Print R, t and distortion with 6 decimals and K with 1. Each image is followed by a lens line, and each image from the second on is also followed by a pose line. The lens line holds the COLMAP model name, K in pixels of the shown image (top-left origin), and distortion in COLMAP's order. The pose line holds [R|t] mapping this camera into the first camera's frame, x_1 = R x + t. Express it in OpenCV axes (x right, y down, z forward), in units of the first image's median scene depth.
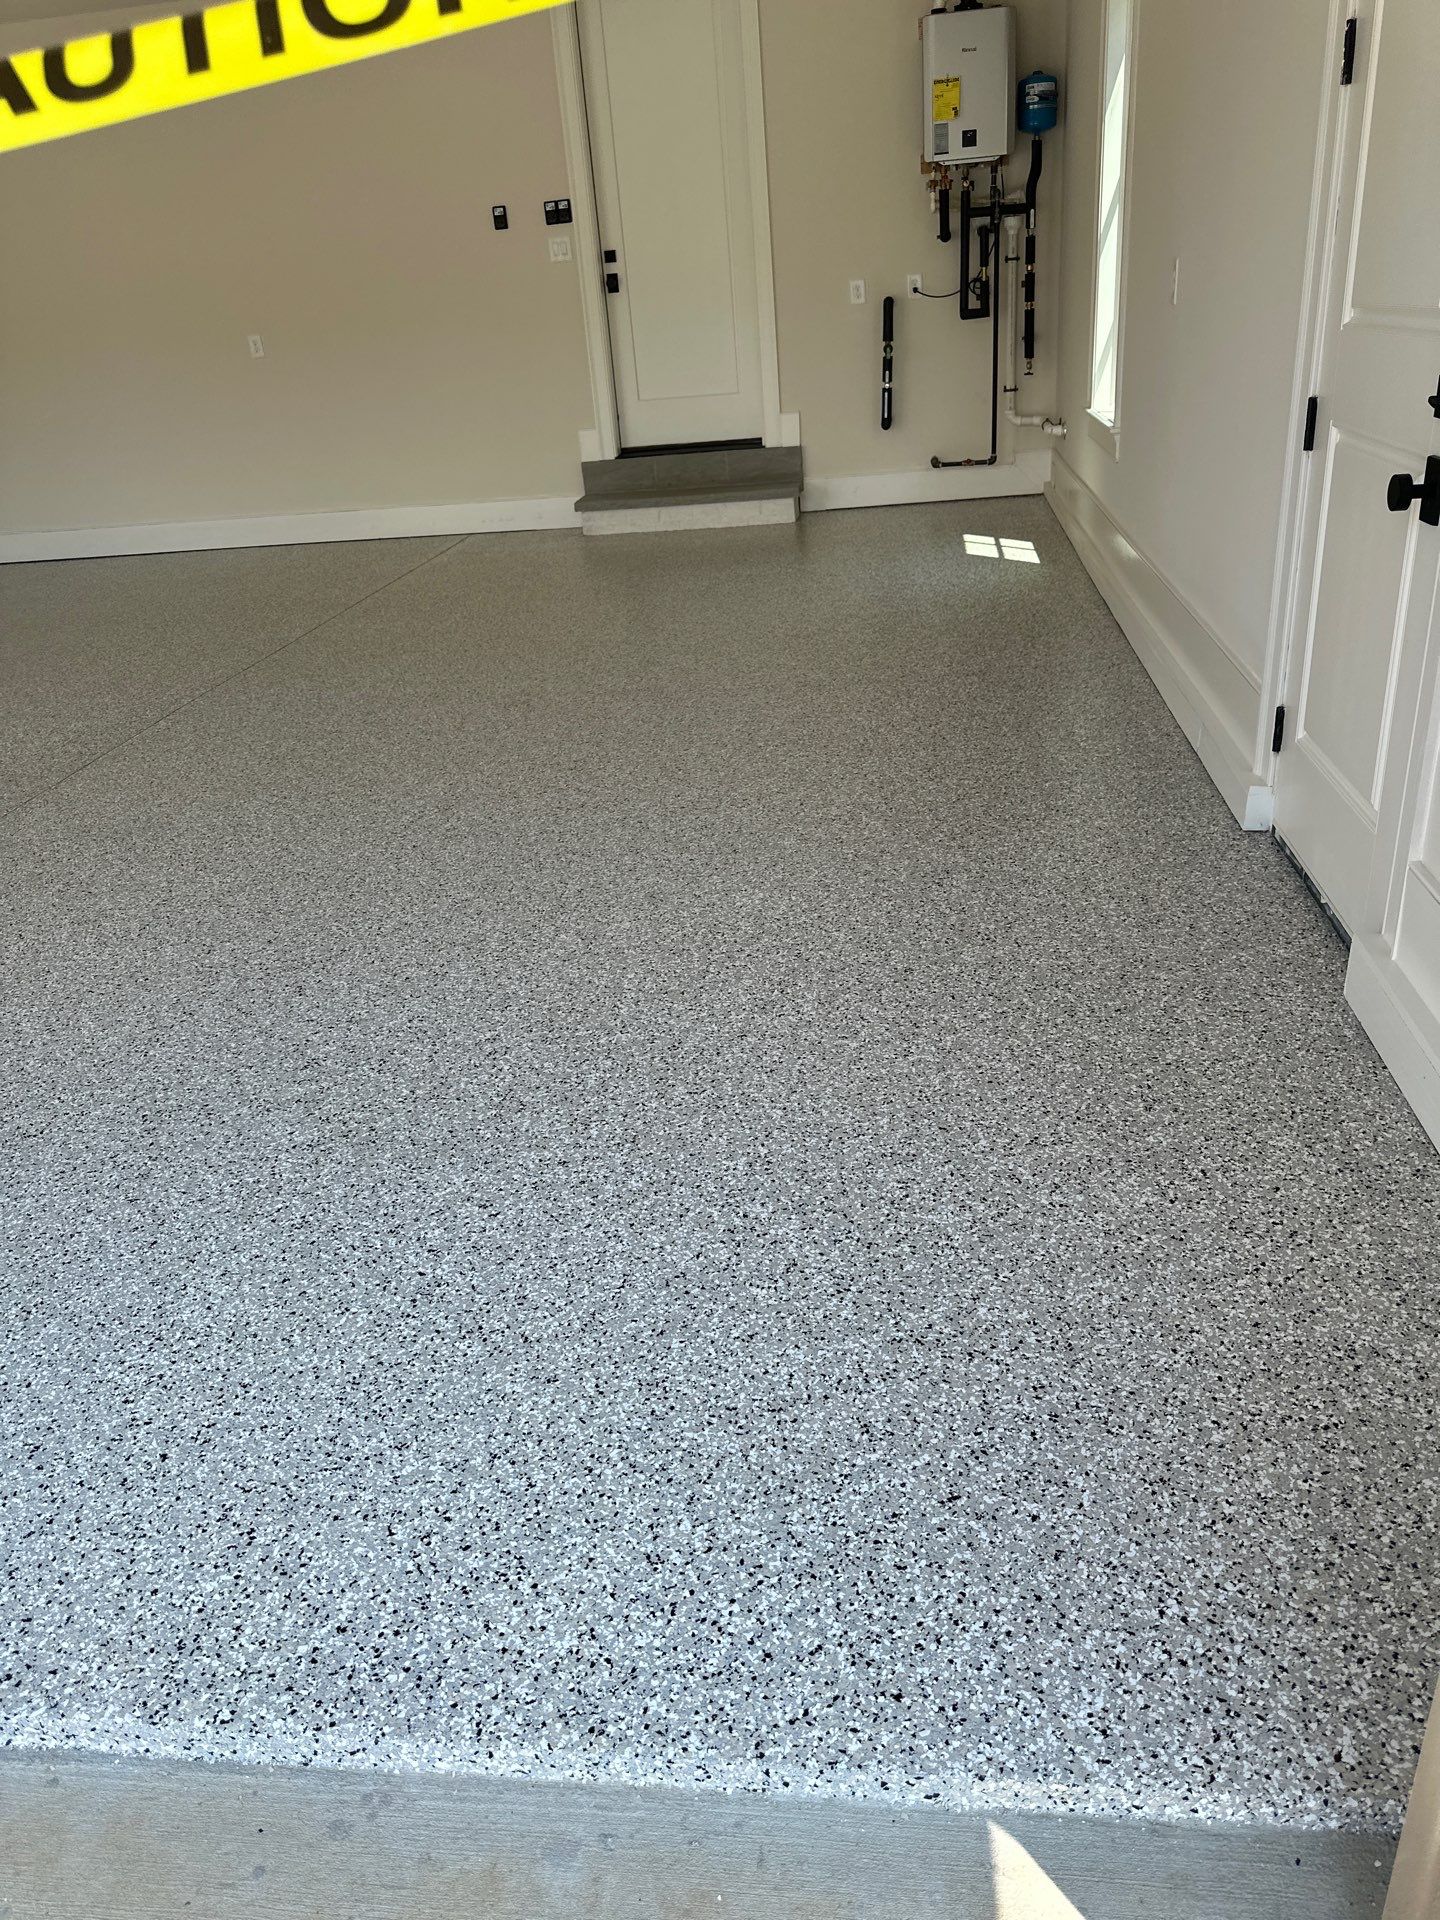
lens RADIAL K [[1343.5, 0, 715.3], [0, 1343.5, 949.4], [0, 0, 1]] dist [0.039645, -0.041326]
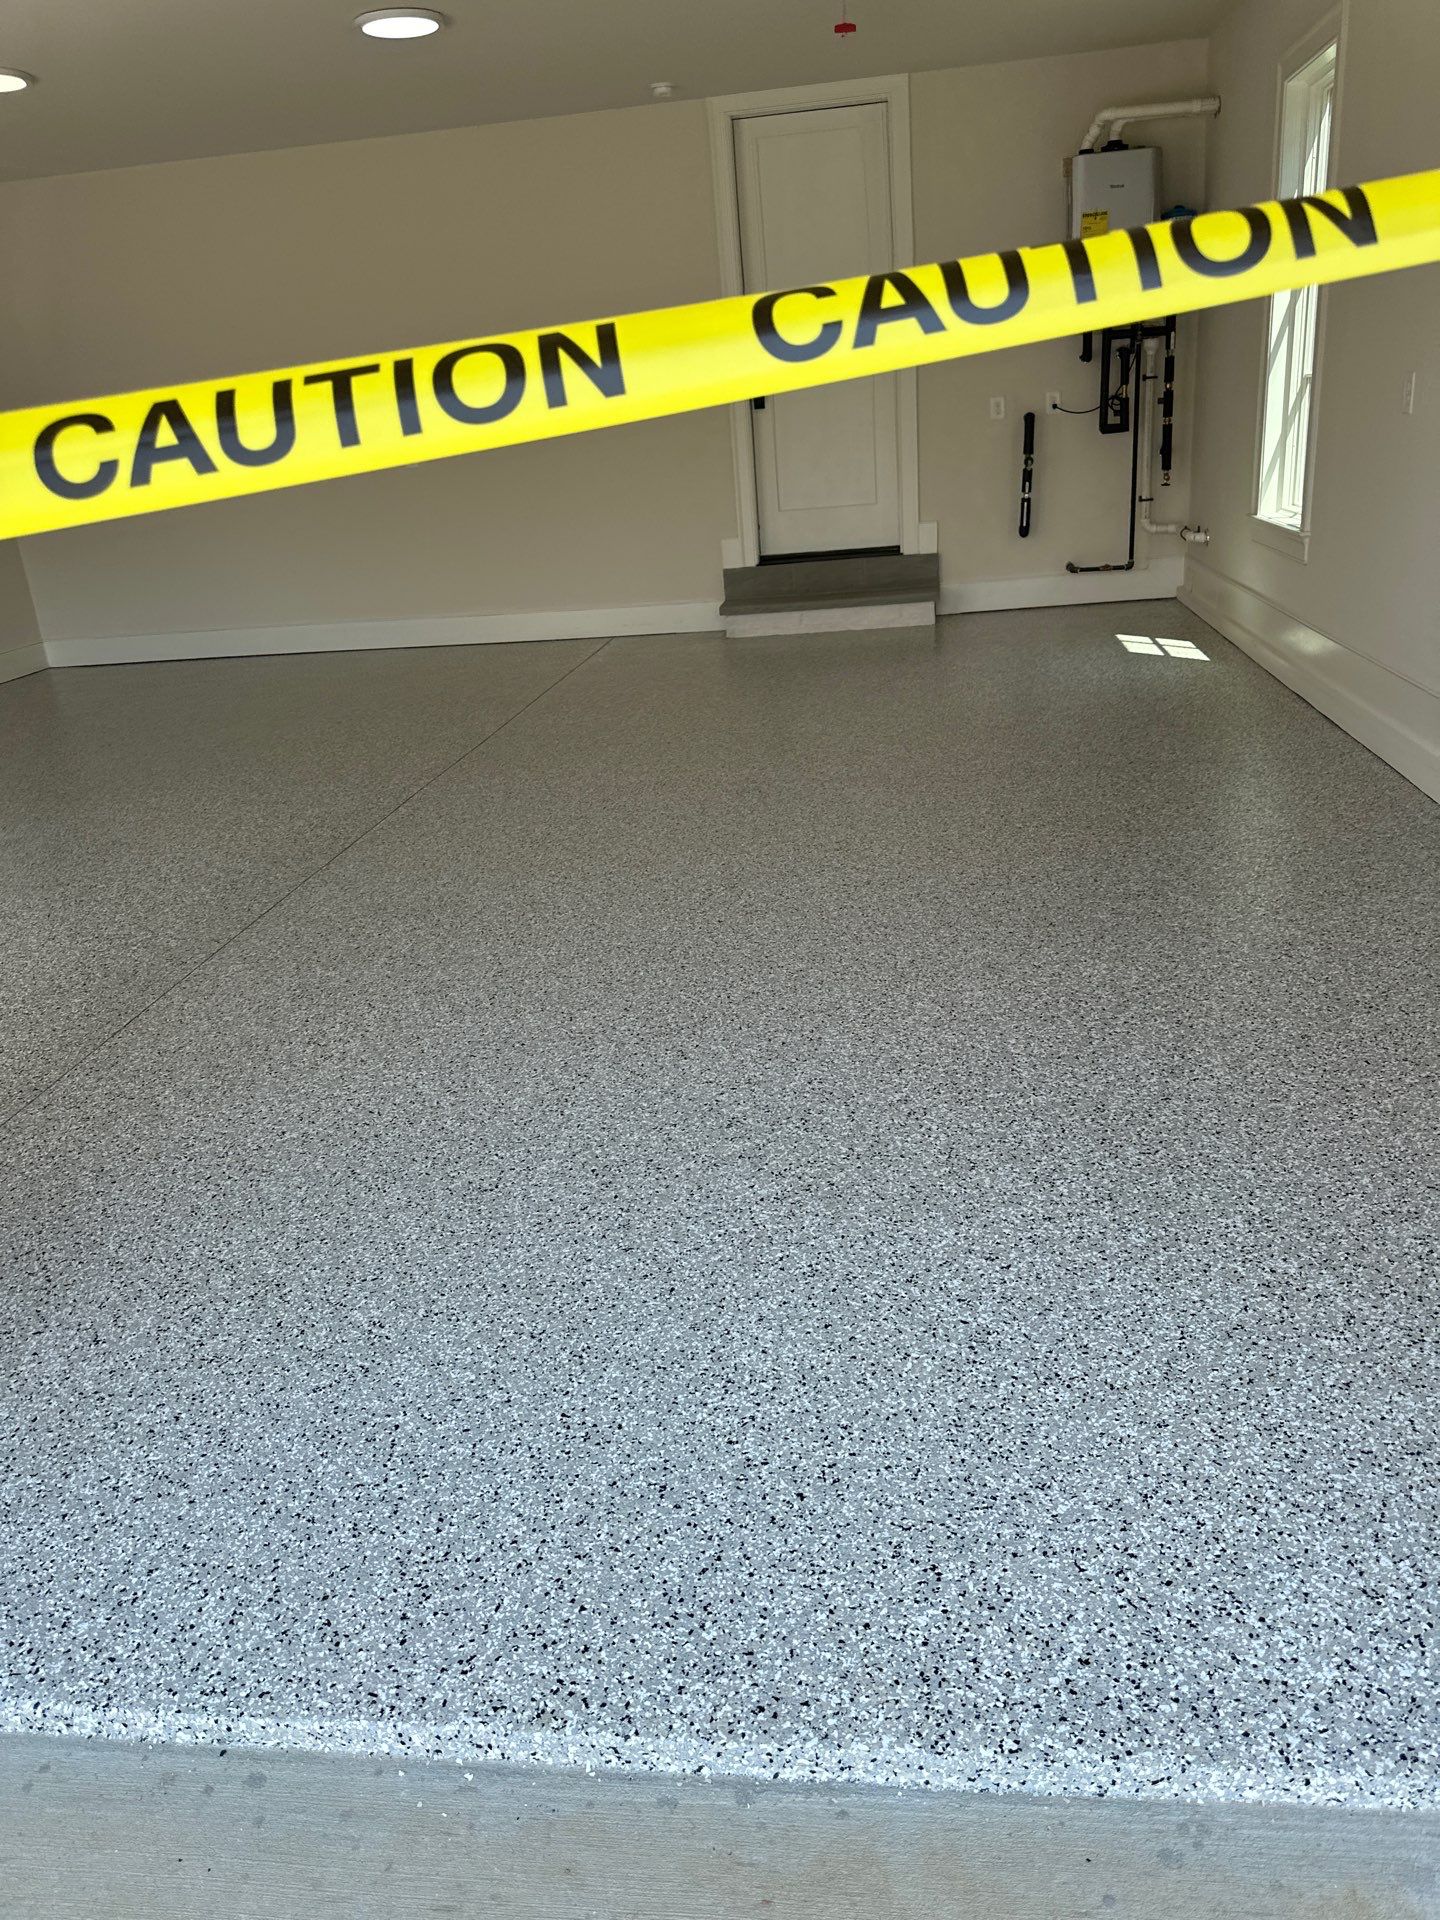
lens RADIAL K [[1338.6, 0, 720.0], [0, 1338.6, 960.0], [0, 0, 1]] dist [0.027824, -0.036631]
pose [[0.999999, 0.000586, -0.001344, -0.209959], [-0.000680, 0.997492, -0.070772, 0.022861], [0.001299, 0.070773, 0.997492, -0.007915]]
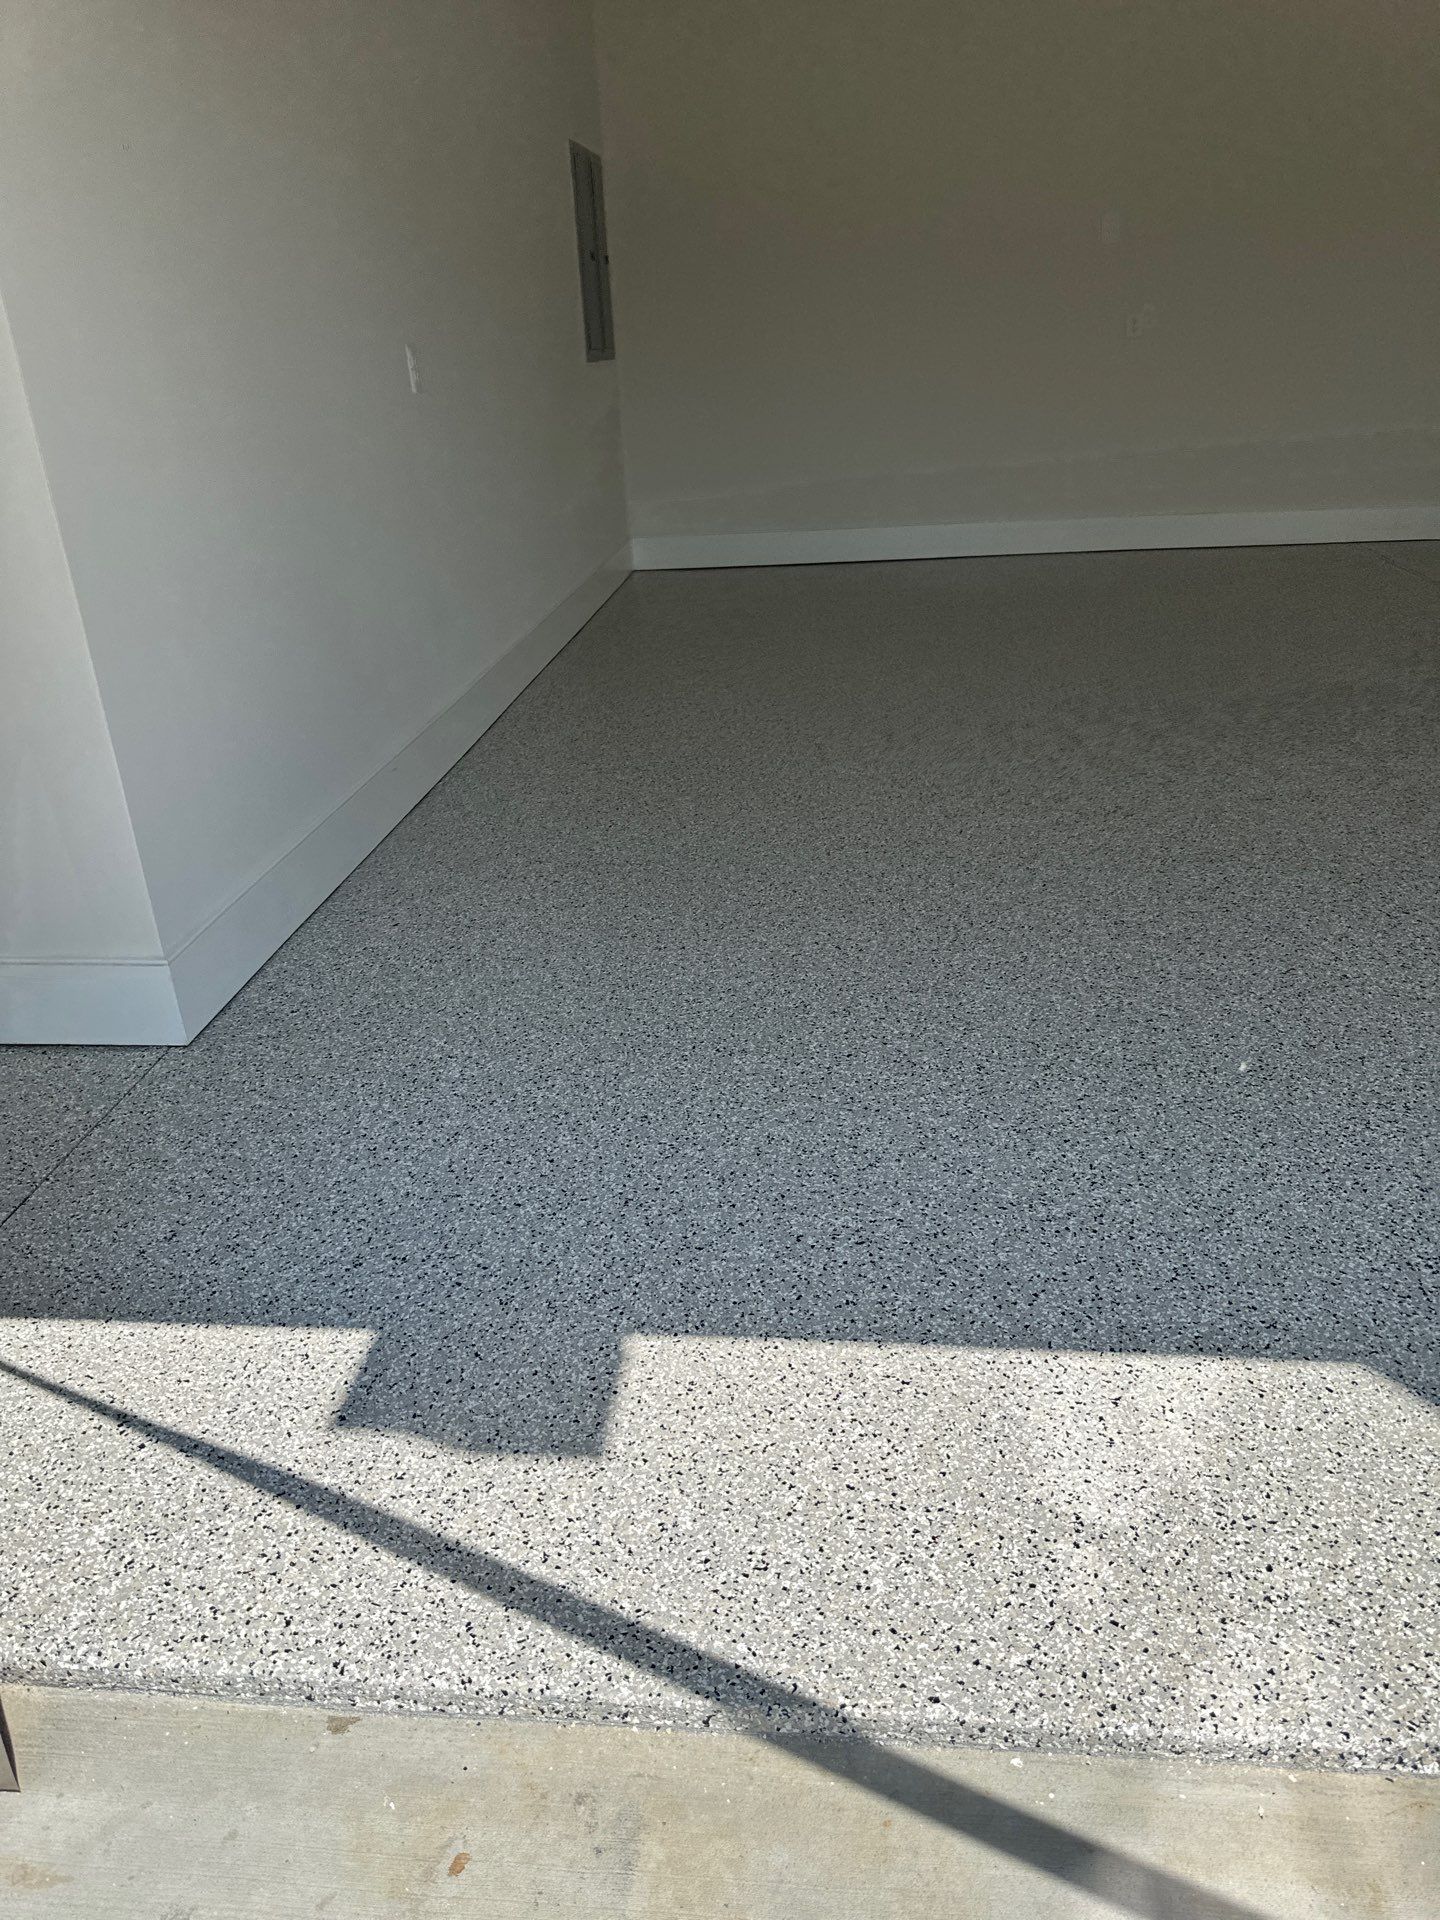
lens RADIAL K [[1355.7, 0, 647.2], [0, 1355.7, 952.1], [0, 0, 1]] dist [0.035351, -0.043078]
pose [[0.999752, 0.016569, 0.014868, -1.363468], [-0.016190, 0.999549, -0.025311, -0.040452], [-0.015280, 0.025064, 0.999569, 0.329757]]
